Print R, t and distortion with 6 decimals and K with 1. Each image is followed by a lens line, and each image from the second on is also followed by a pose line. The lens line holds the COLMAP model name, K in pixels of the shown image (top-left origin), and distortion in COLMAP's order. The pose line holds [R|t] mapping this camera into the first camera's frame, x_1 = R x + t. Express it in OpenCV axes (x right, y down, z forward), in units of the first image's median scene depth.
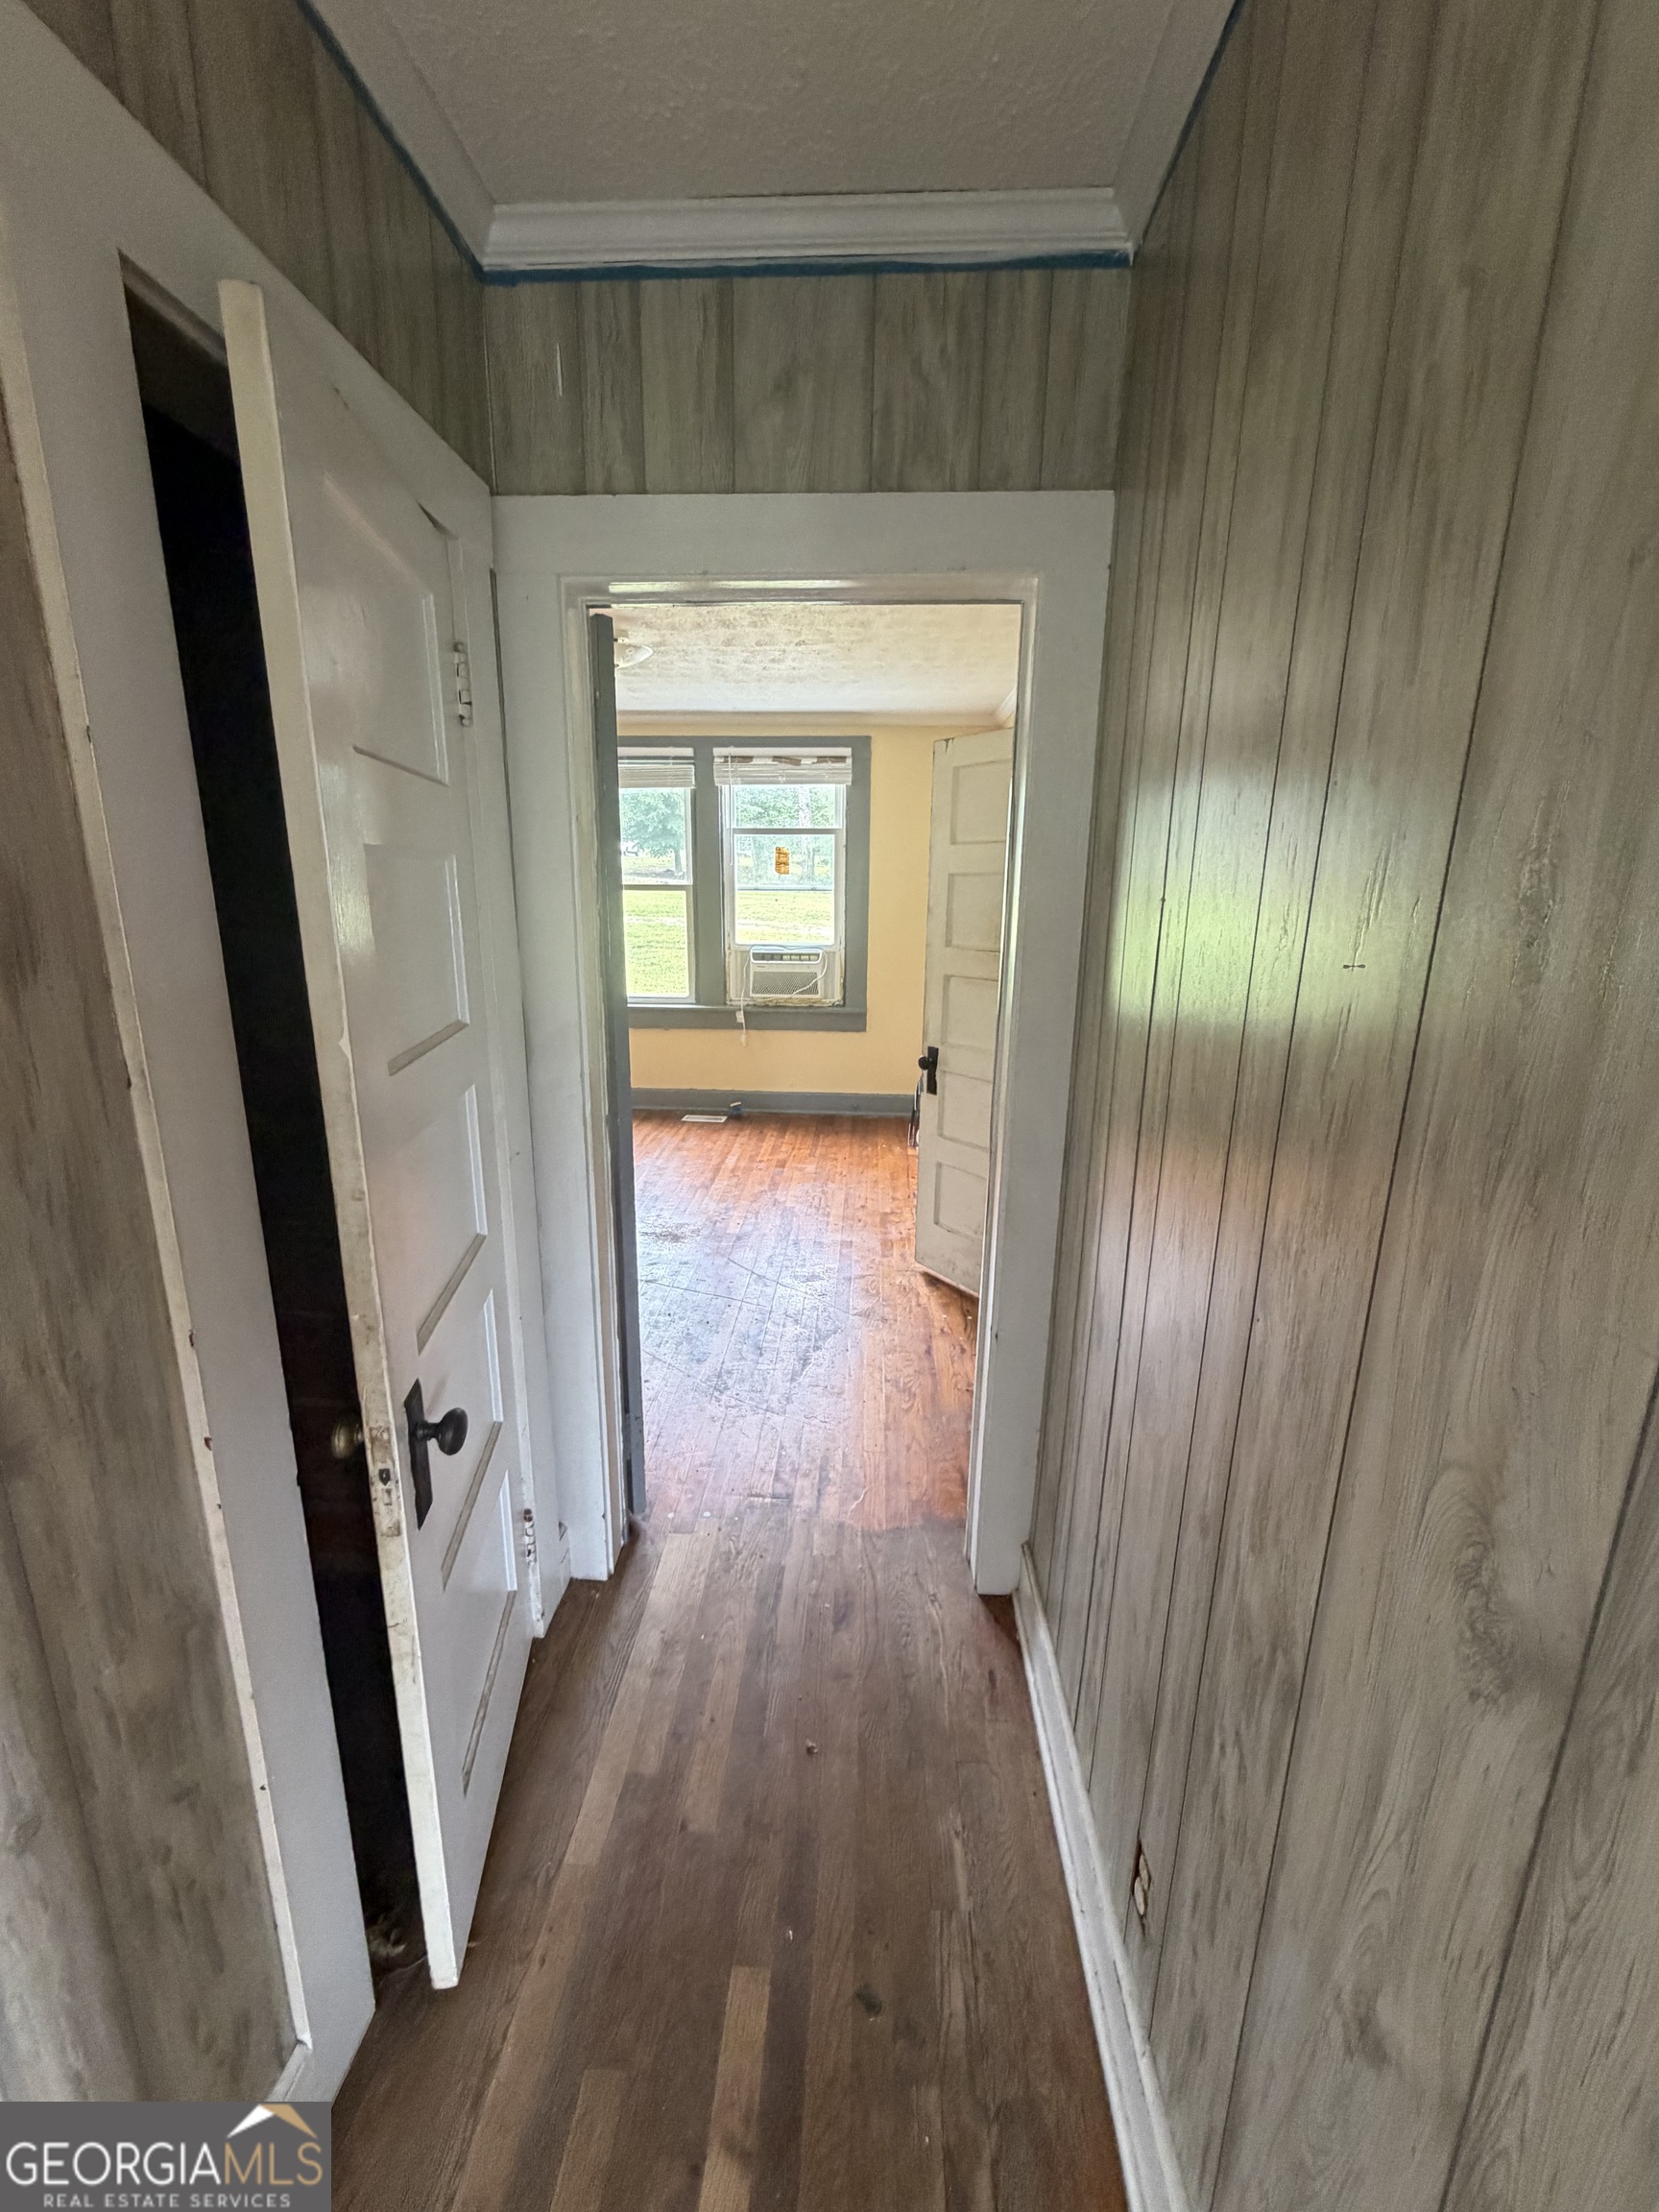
lens RADIAL K [[880.8, 0, 831.1], [0, 880.8, 1101.3], [0, 0, 1]] dist [0.000164, 0.000085]
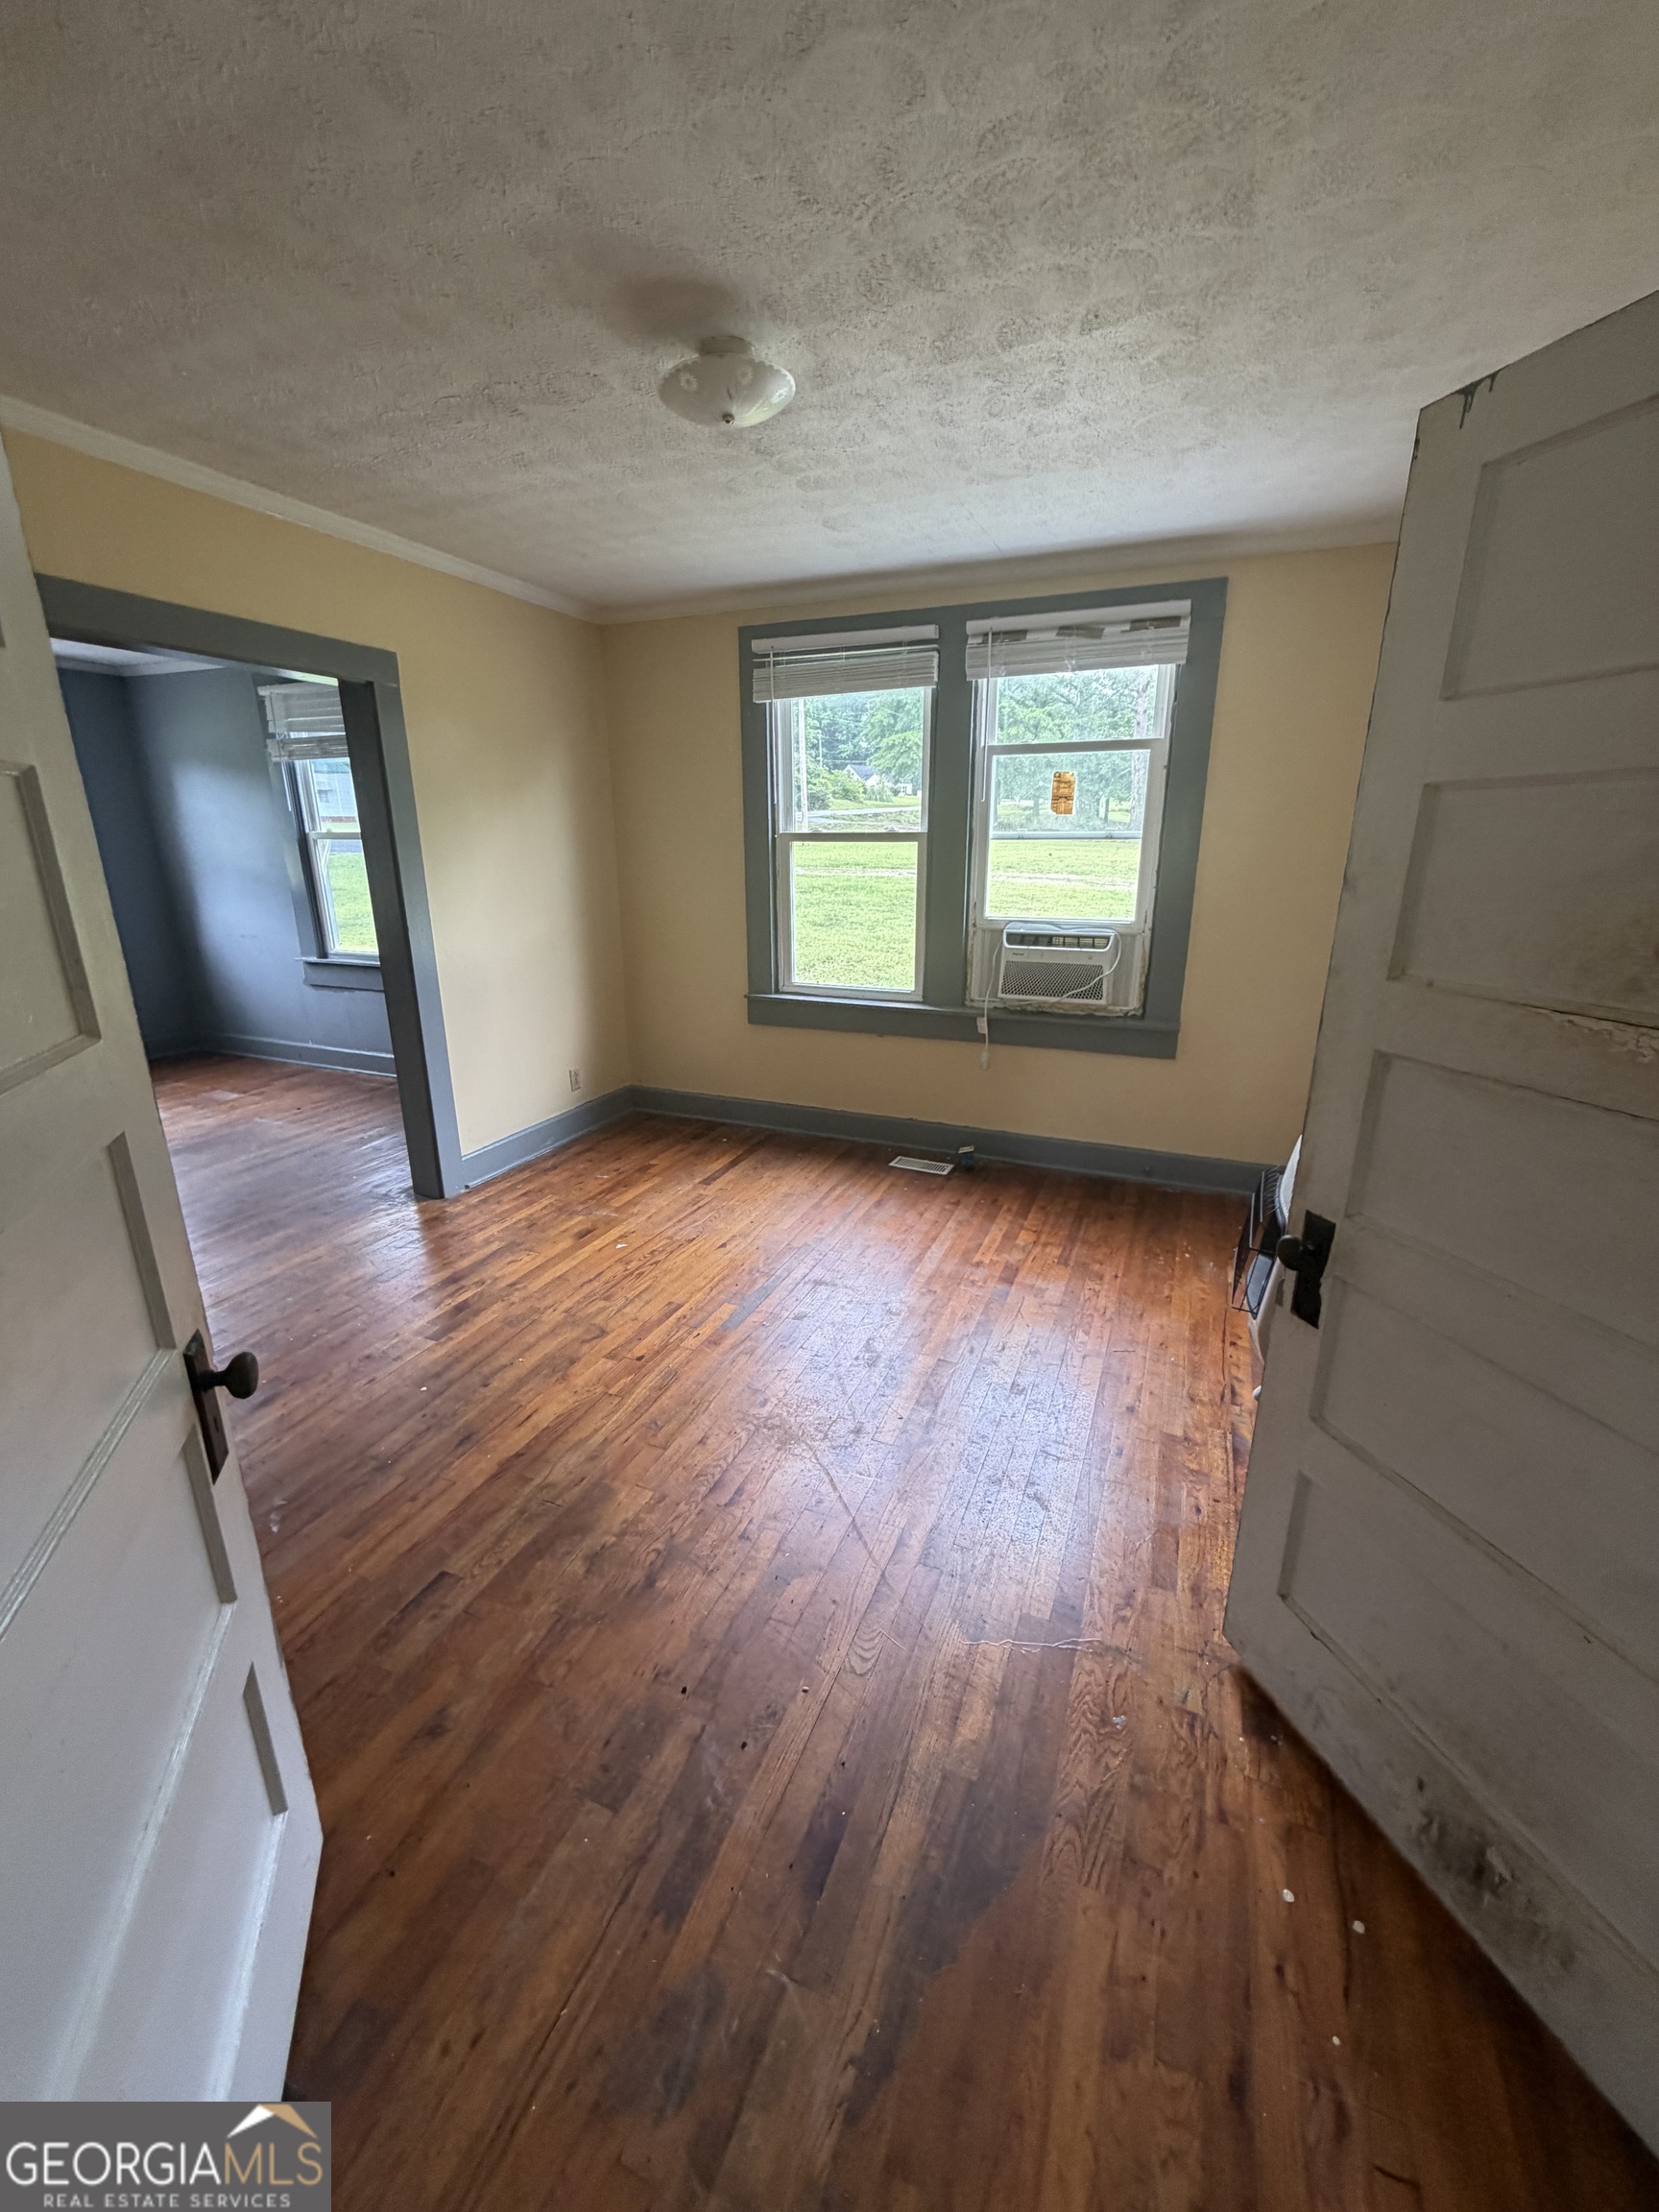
lens RADIAL K [[880.8, 0, 831.1], [0, 880.8, 1101.3], [0, 0, 1]] dist [0.000164, 0.000085]
pose [[0.939874, 0.085295, -0.330698, 0.019048], [-0.068389, 0.995702, 0.062449, -0.073403], [0.334603, -0.036079, 0.941668, 0.315398]]
